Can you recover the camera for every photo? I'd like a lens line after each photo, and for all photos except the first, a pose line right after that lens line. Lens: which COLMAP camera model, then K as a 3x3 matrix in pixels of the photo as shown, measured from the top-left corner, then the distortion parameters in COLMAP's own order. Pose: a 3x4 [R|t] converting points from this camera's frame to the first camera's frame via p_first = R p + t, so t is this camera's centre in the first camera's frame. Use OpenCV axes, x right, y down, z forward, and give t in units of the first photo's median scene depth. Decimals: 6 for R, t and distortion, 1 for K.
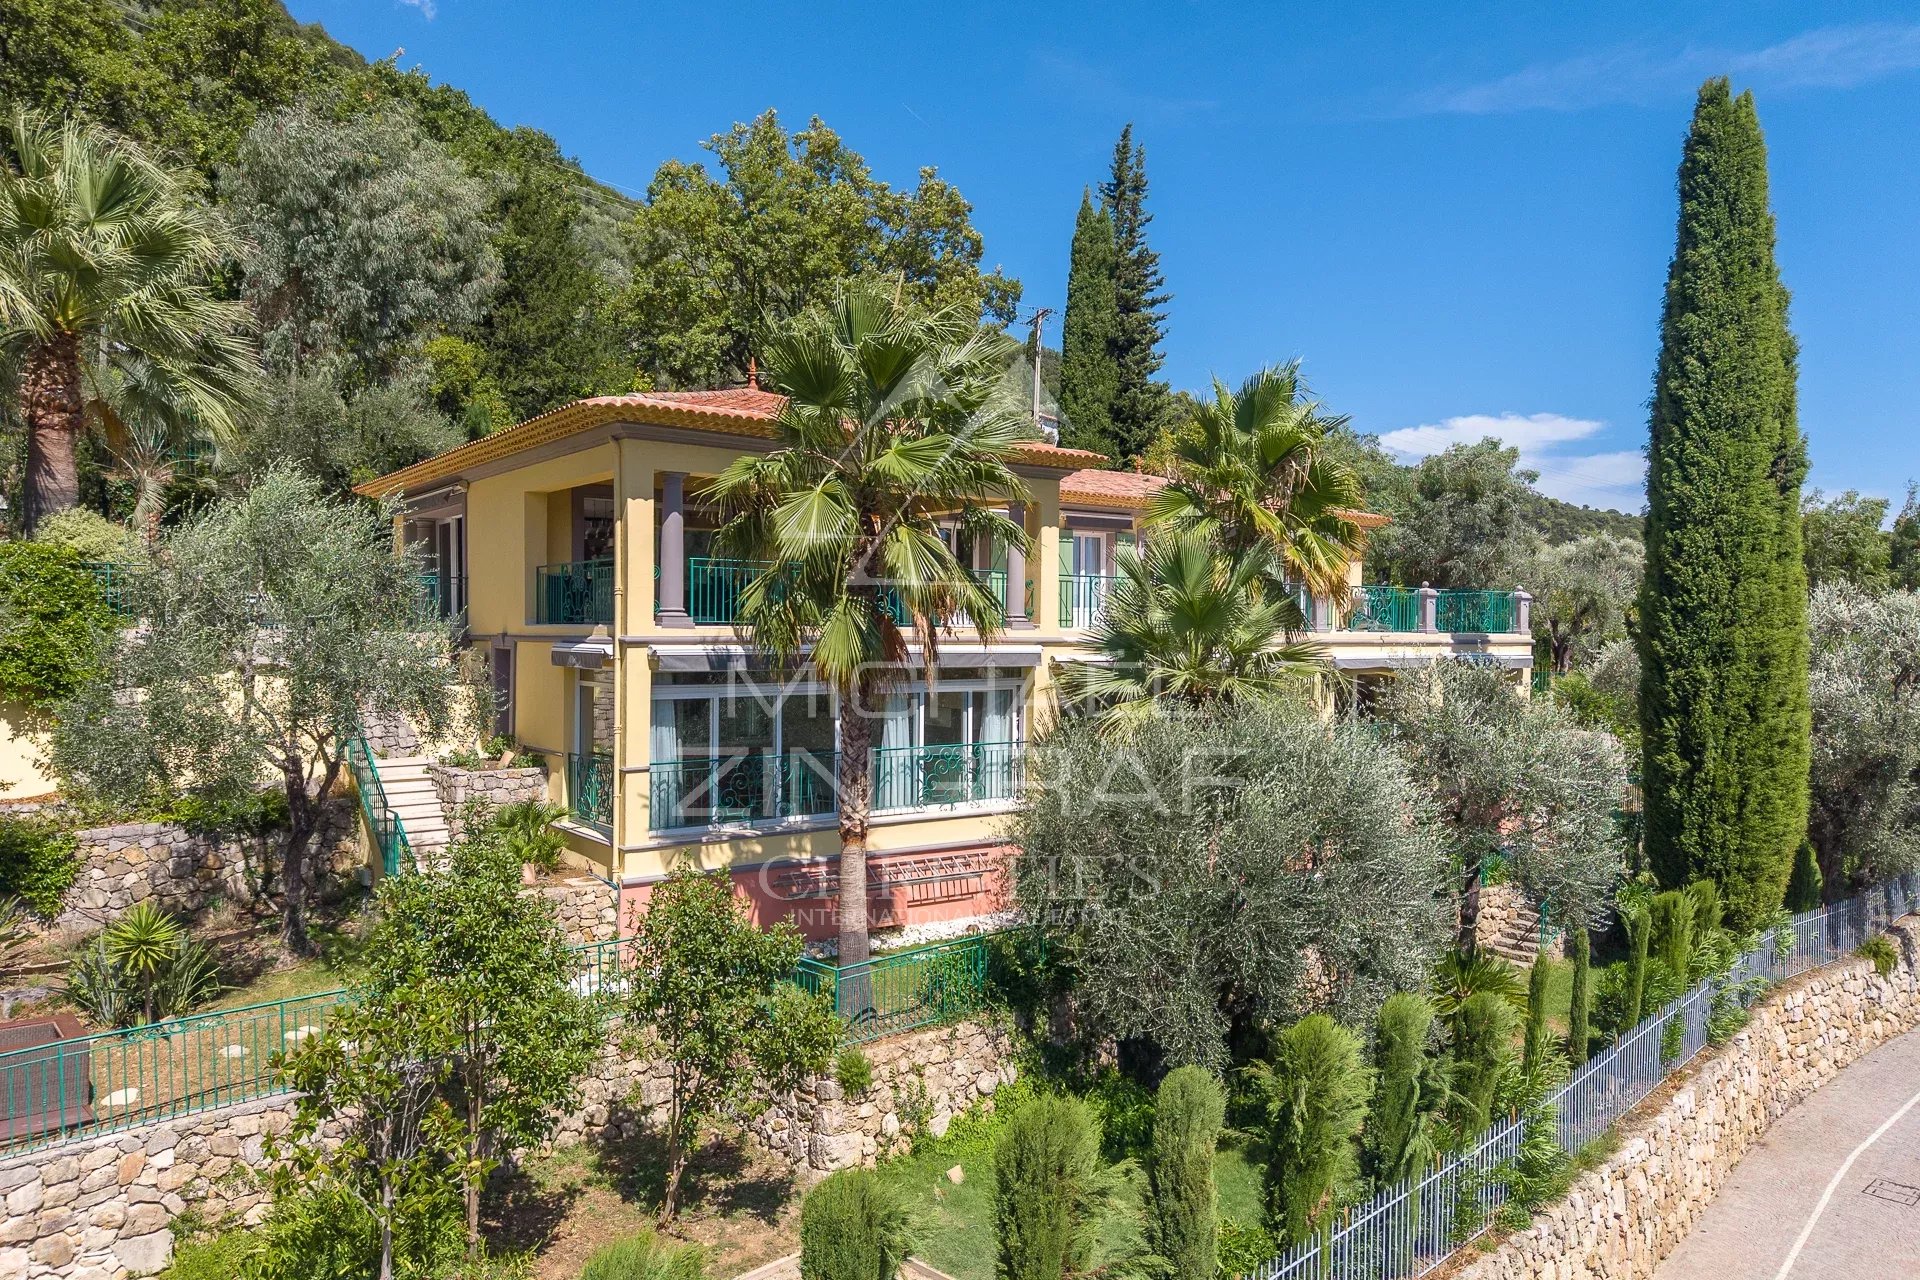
lens RADIAL K [[1323.0, 0, 930.6], [0, 1323.0, 642.1], [0, 0, 1]] dist [0.045408, -0.045337]
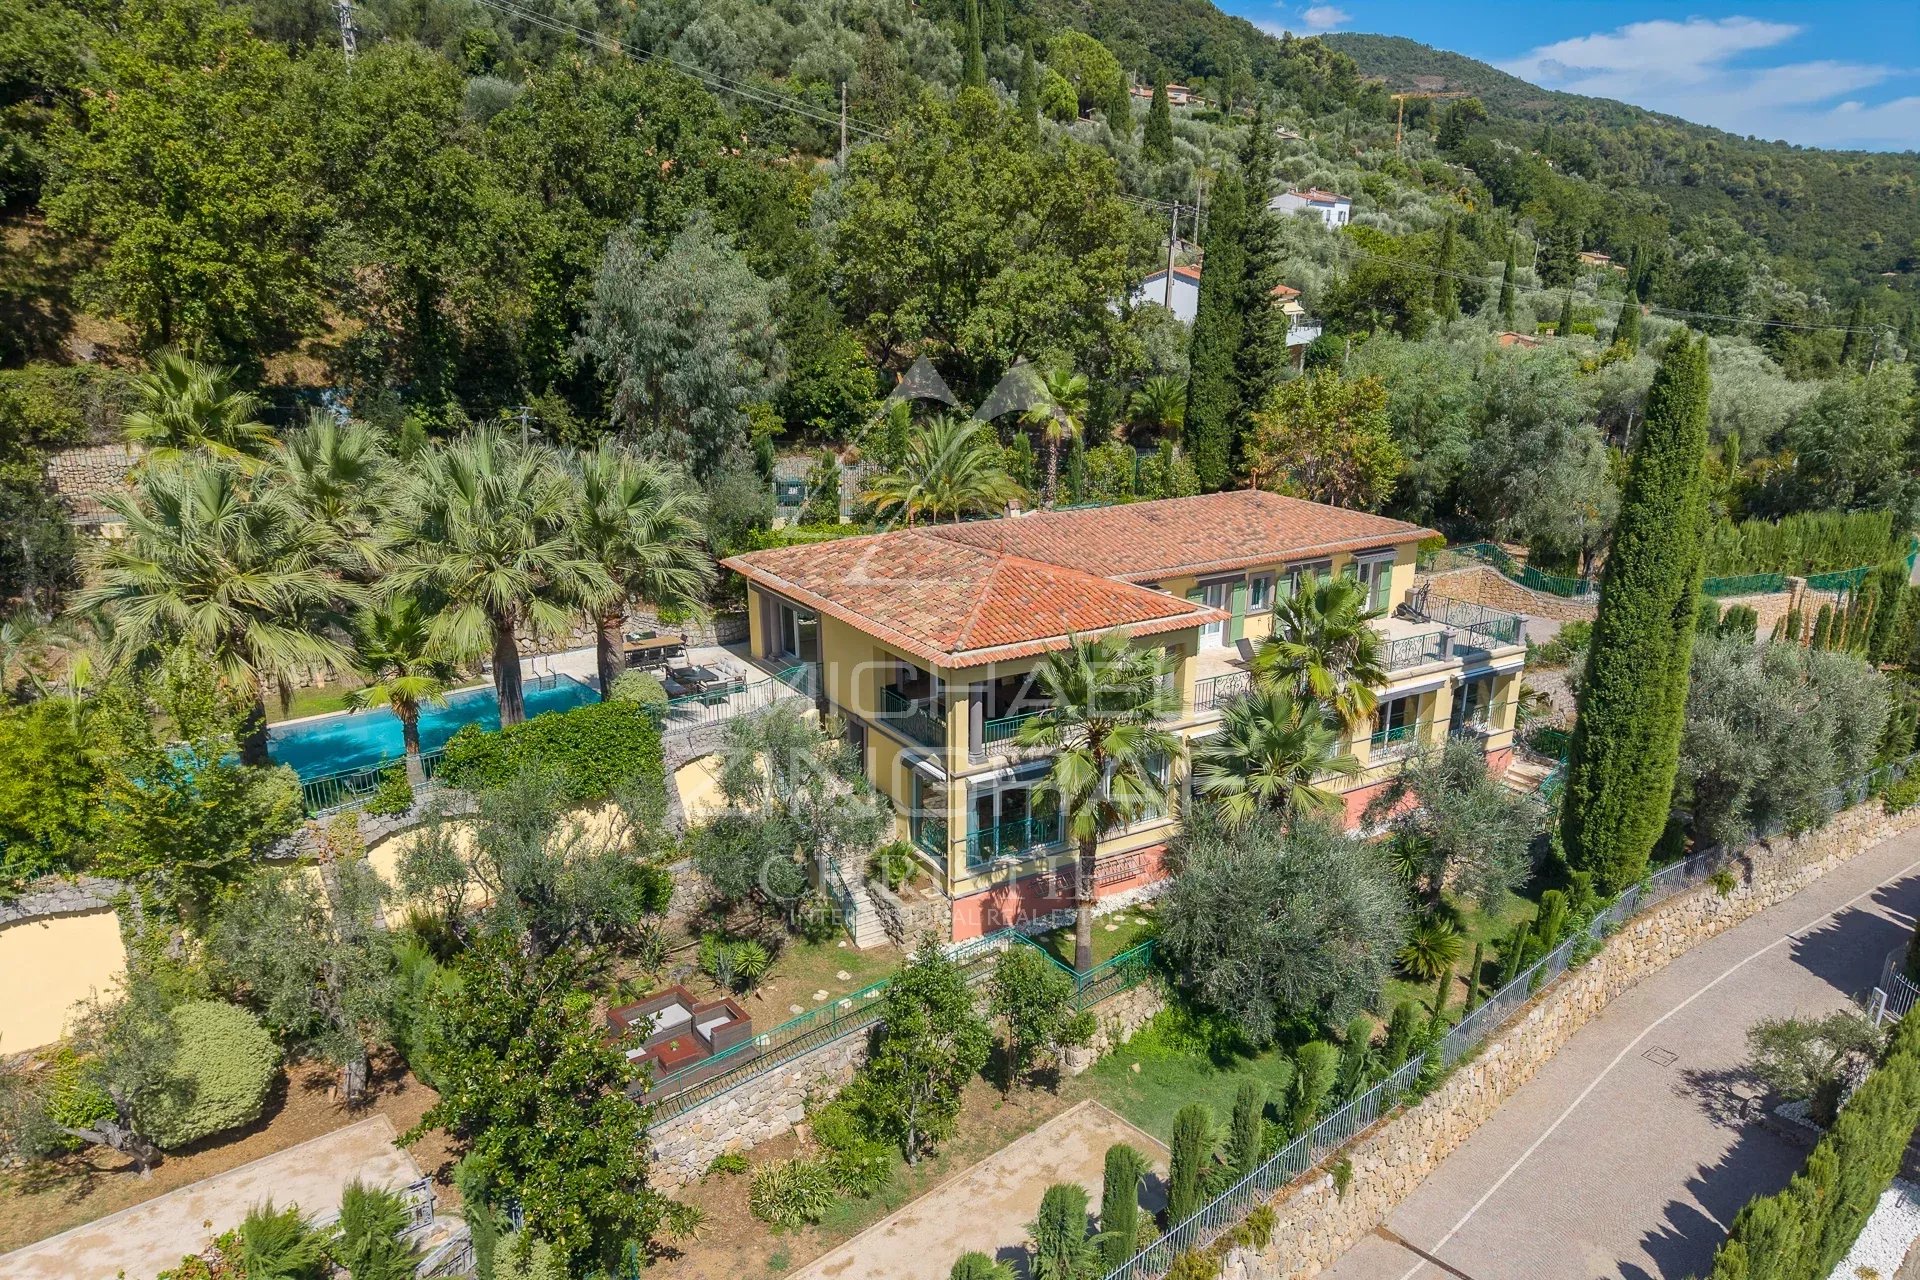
lens RADIAL K [[1323.0, 0, 930.6], [0, 1323.0, 642.1], [0, 0, 1]] dist [0.045408, -0.045337]
pose [[0.997456, 0.015982, -0.069470, -0.136189], [0.003596, 0.962021, 0.272953, -0.649905], [0.071194, -0.272508, 0.959516, -0.662893]]
